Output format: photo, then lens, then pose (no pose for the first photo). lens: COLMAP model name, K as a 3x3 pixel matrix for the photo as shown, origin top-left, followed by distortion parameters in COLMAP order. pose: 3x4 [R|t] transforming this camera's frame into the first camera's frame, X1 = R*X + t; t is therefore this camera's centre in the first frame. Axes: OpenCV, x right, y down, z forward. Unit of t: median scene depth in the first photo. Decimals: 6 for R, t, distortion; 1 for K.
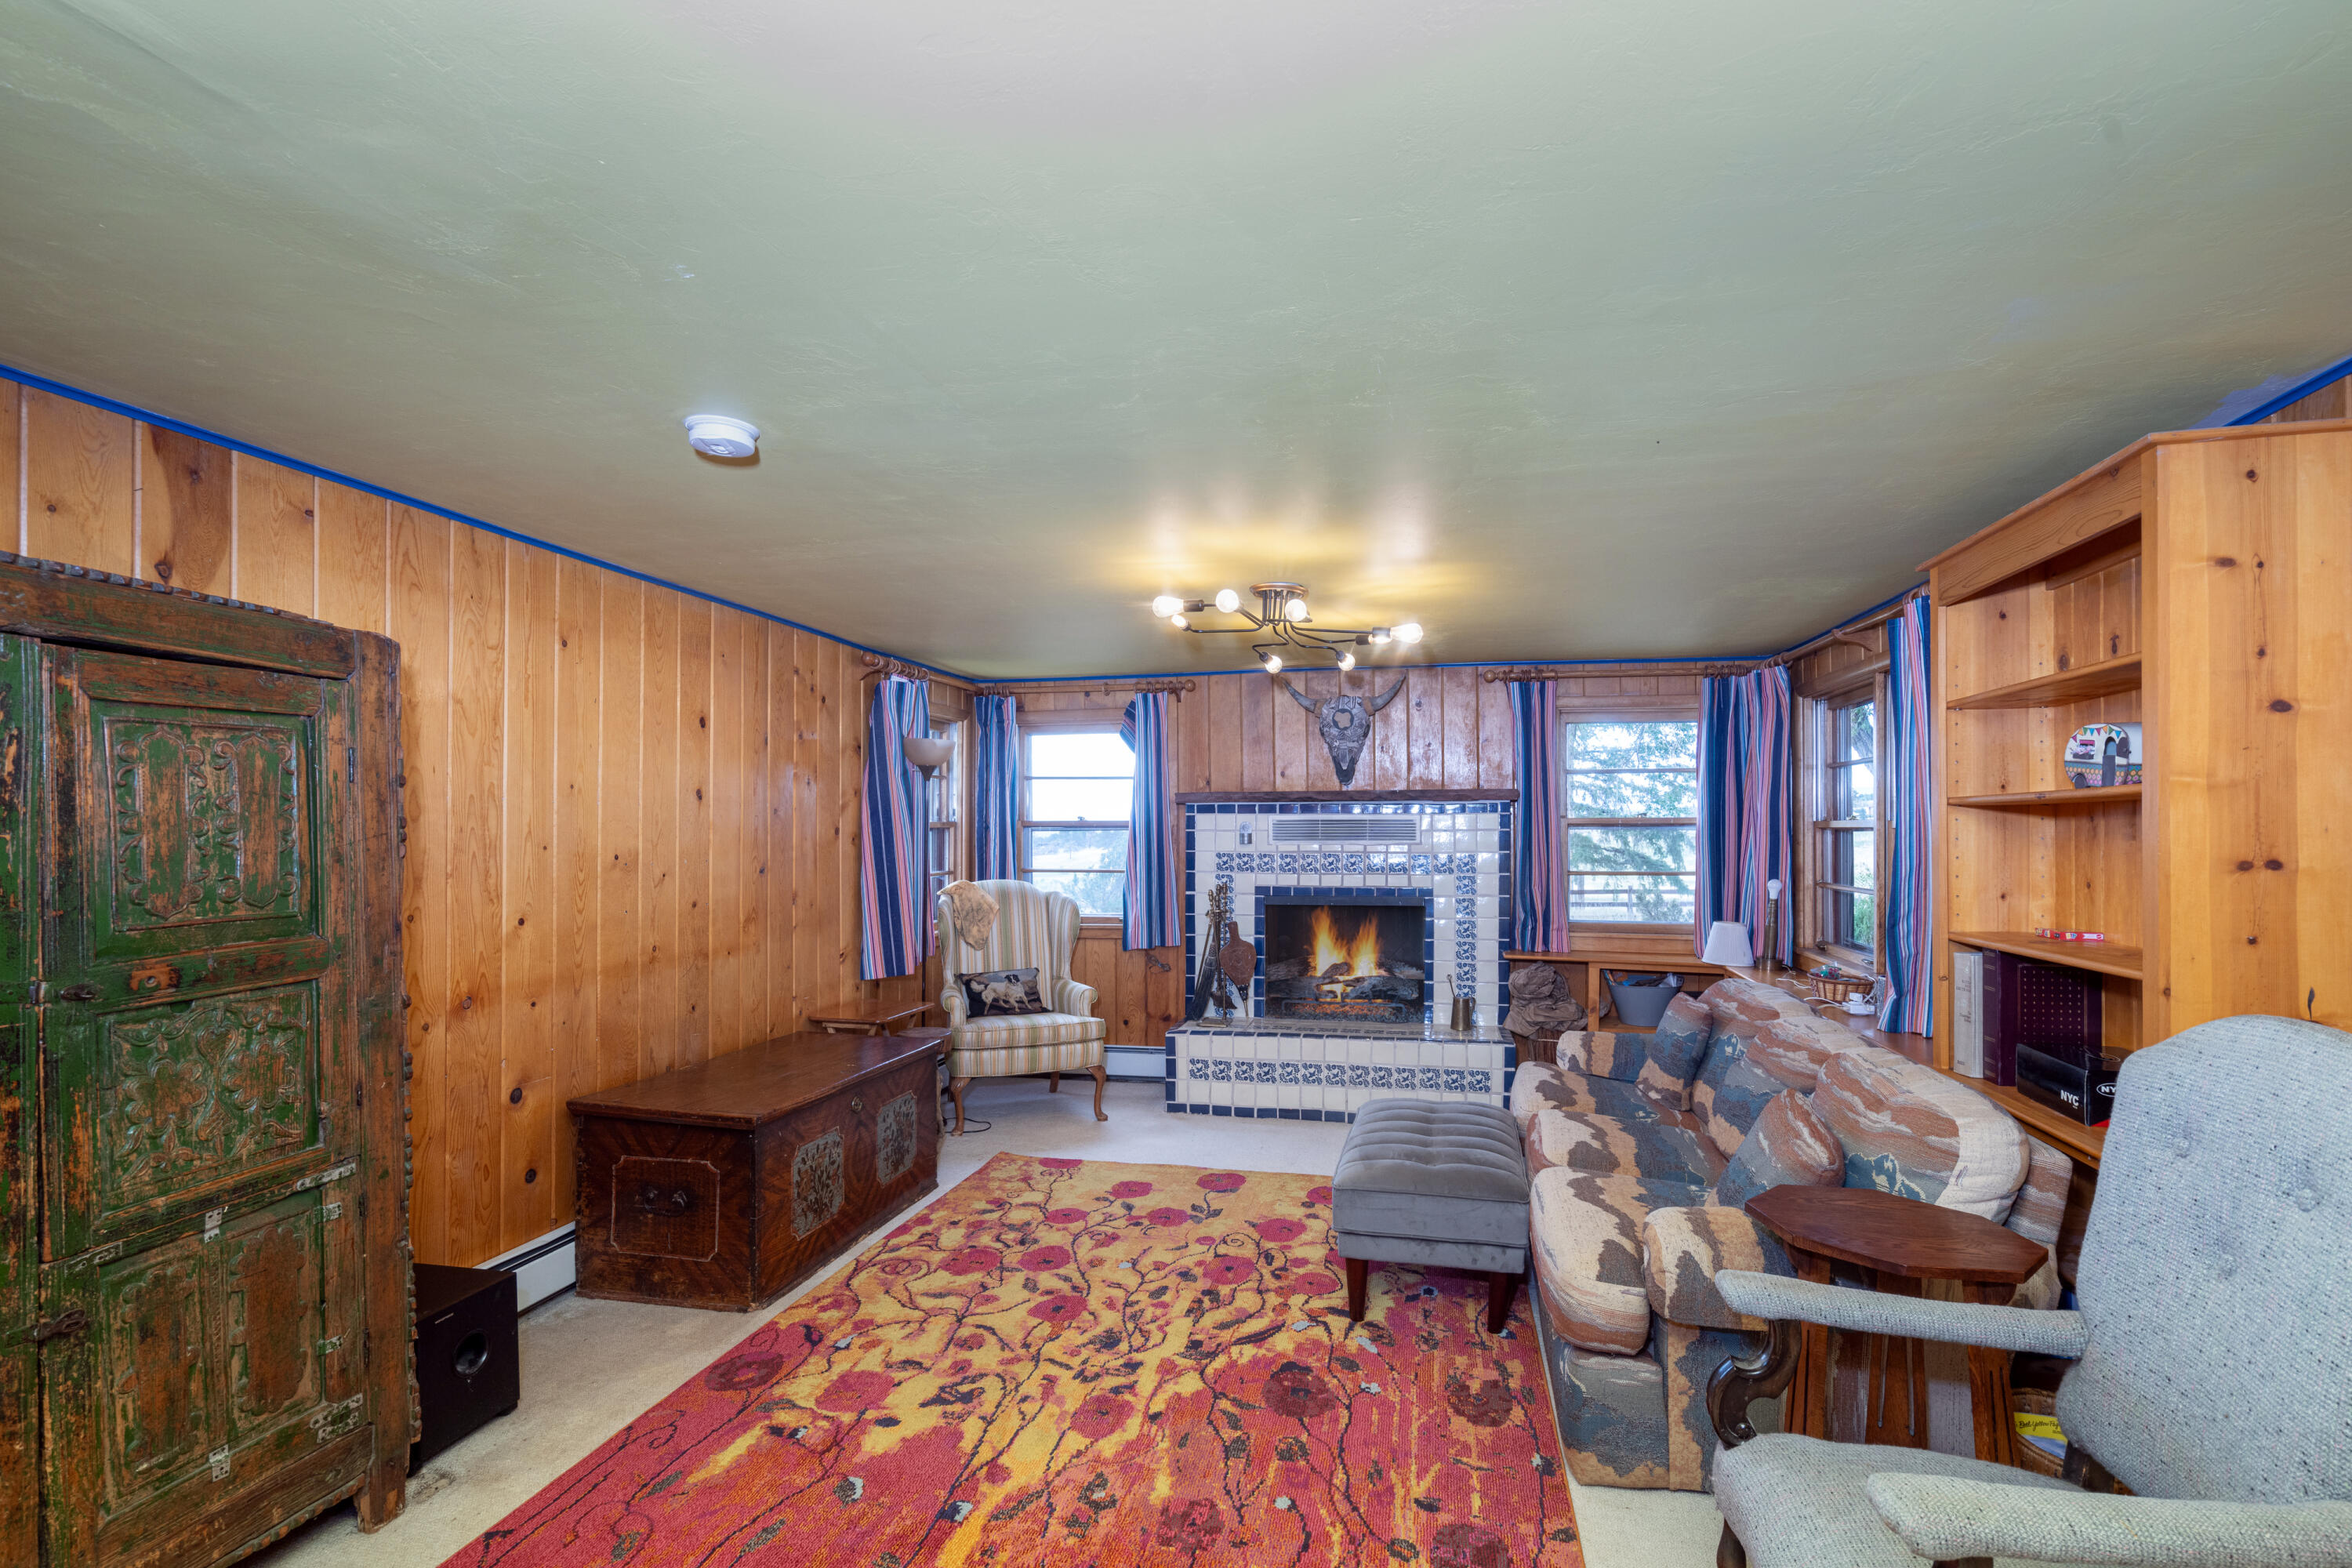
lens RADIAL K [[1071.6, 0, 1182.0], [0, 1071.6, 828.2], [0, 0, 1]] dist [-0.002348, -0.000463]
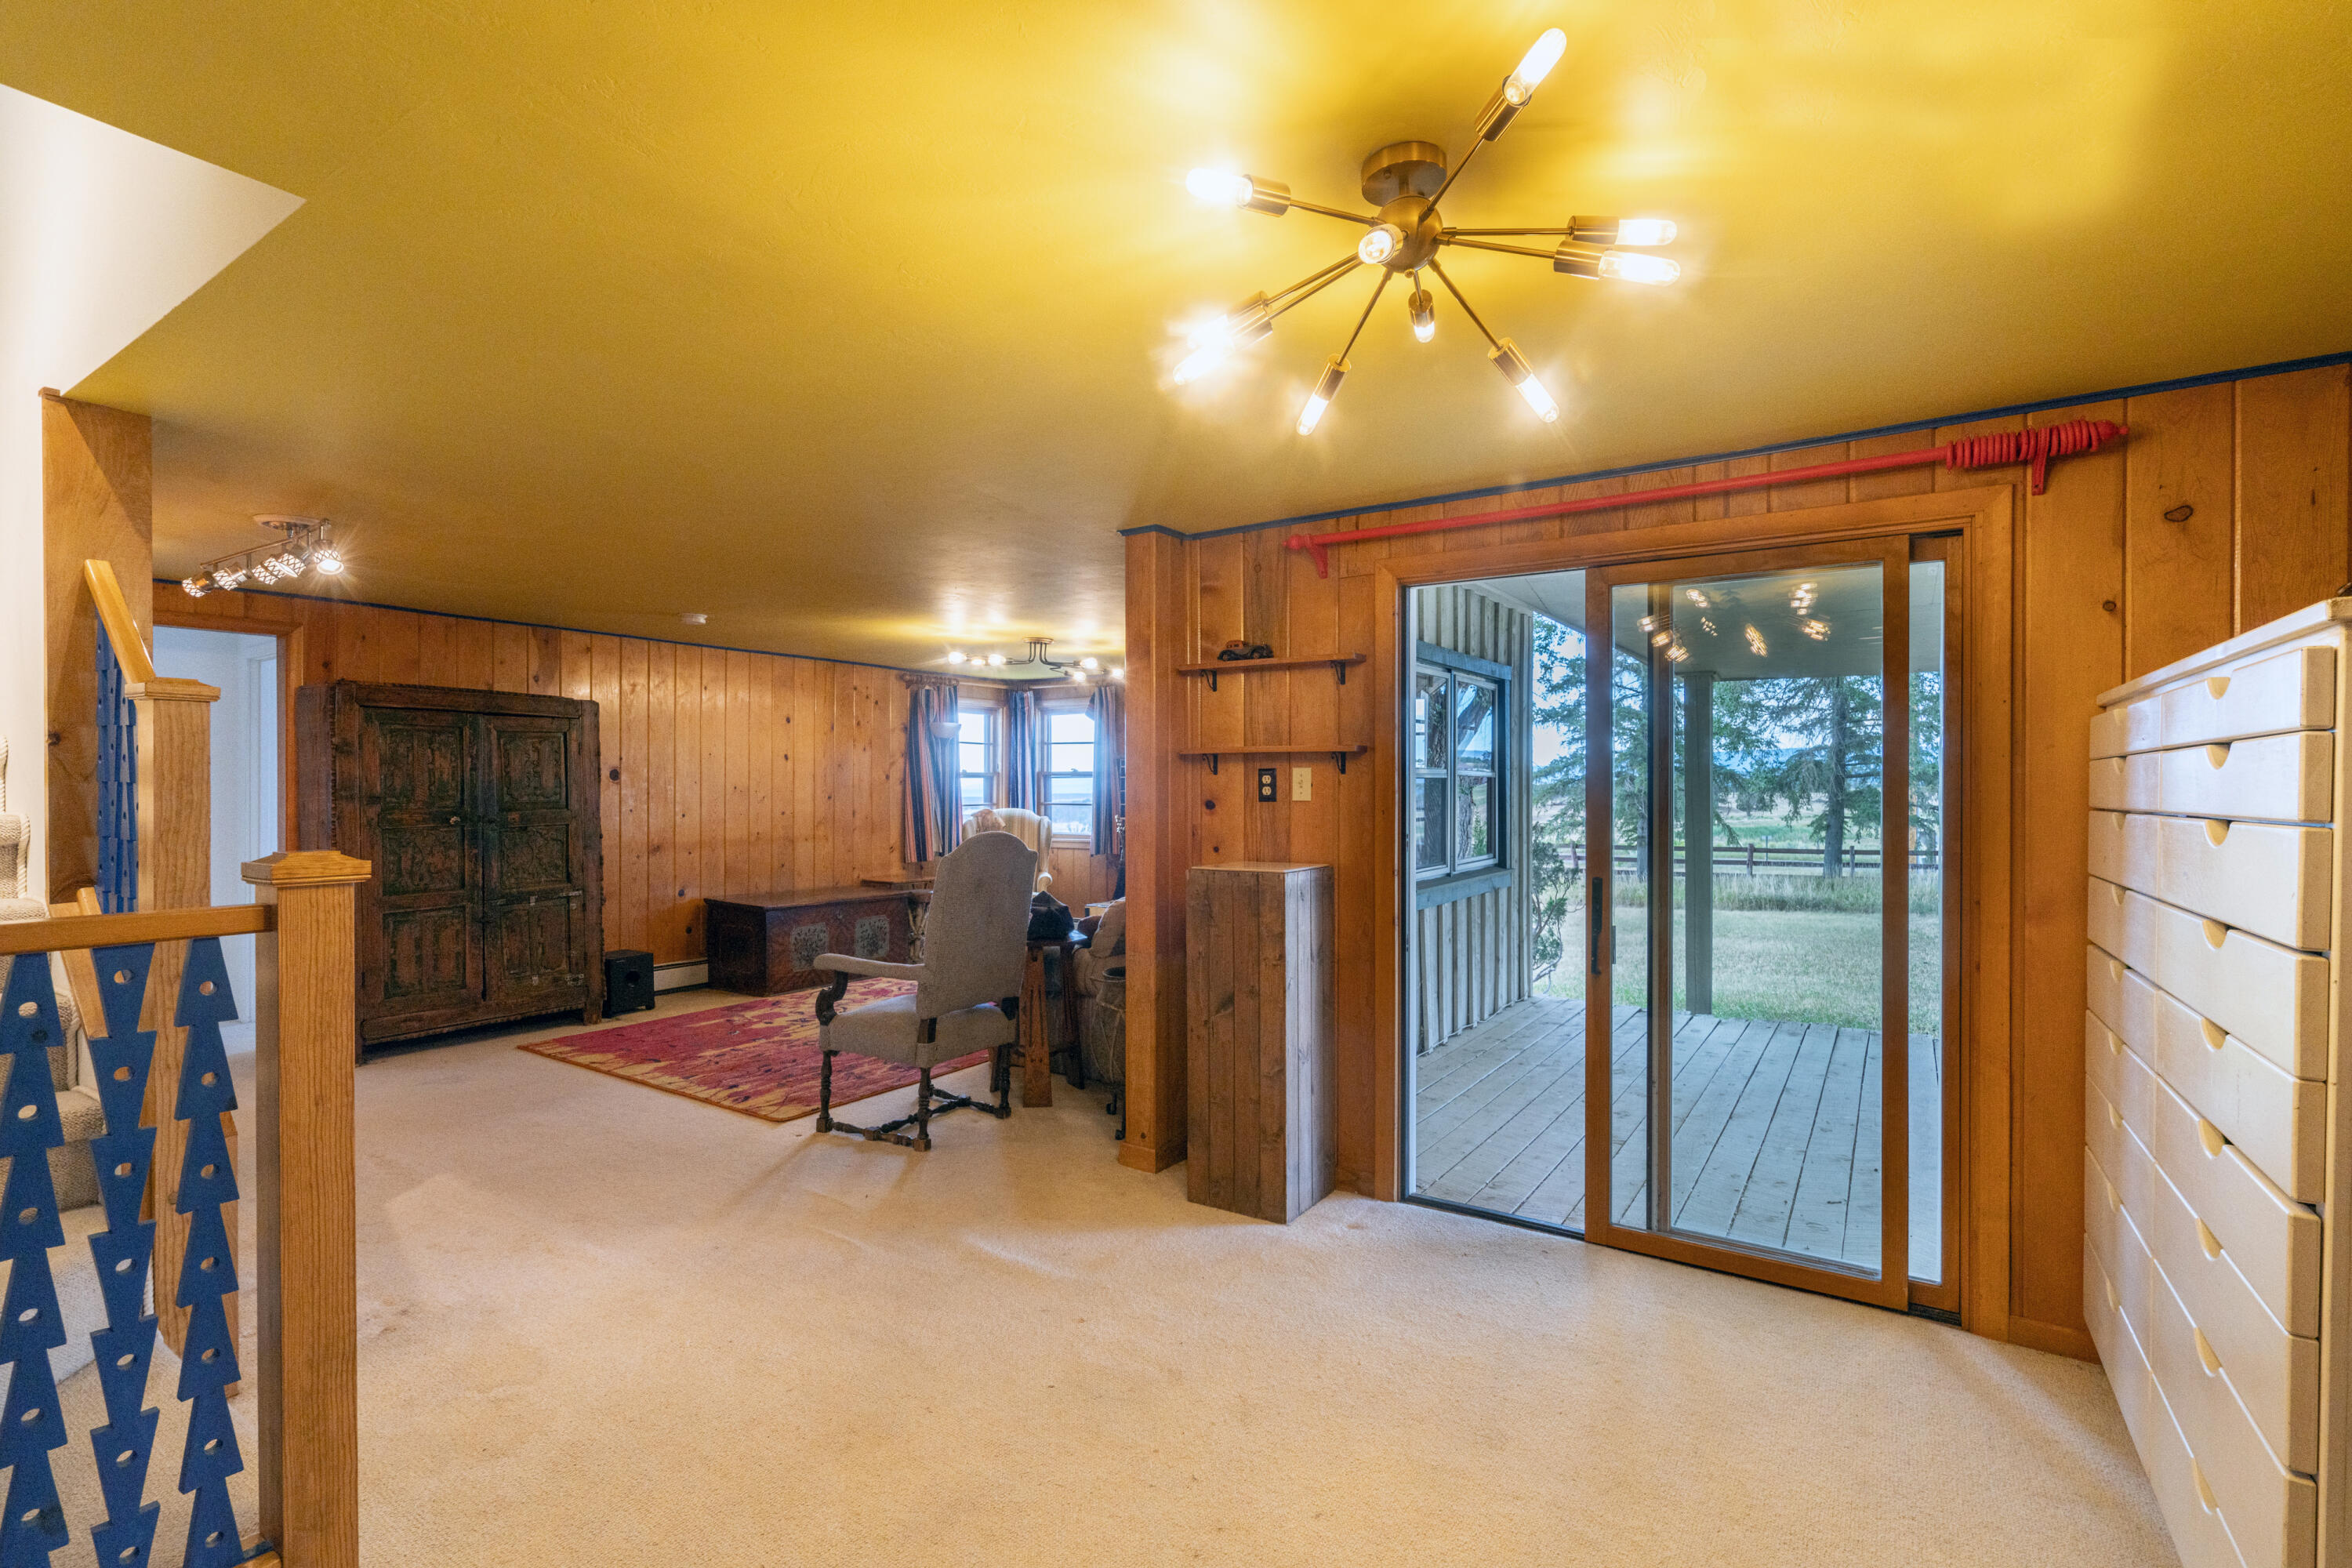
lens RADIAL K [[1065.4, 0, 1176.0], [0, 1065.4, 784.0], [0, 0, 1]] dist [-0.005810, -0.000696]
pose [[0.938657, 0.002967, -0.344839, 0.892963], [-0.003023, 0.999995, 0.000376, 0.015227], [0.344839, 0.000689, 0.938662, -0.582196]]
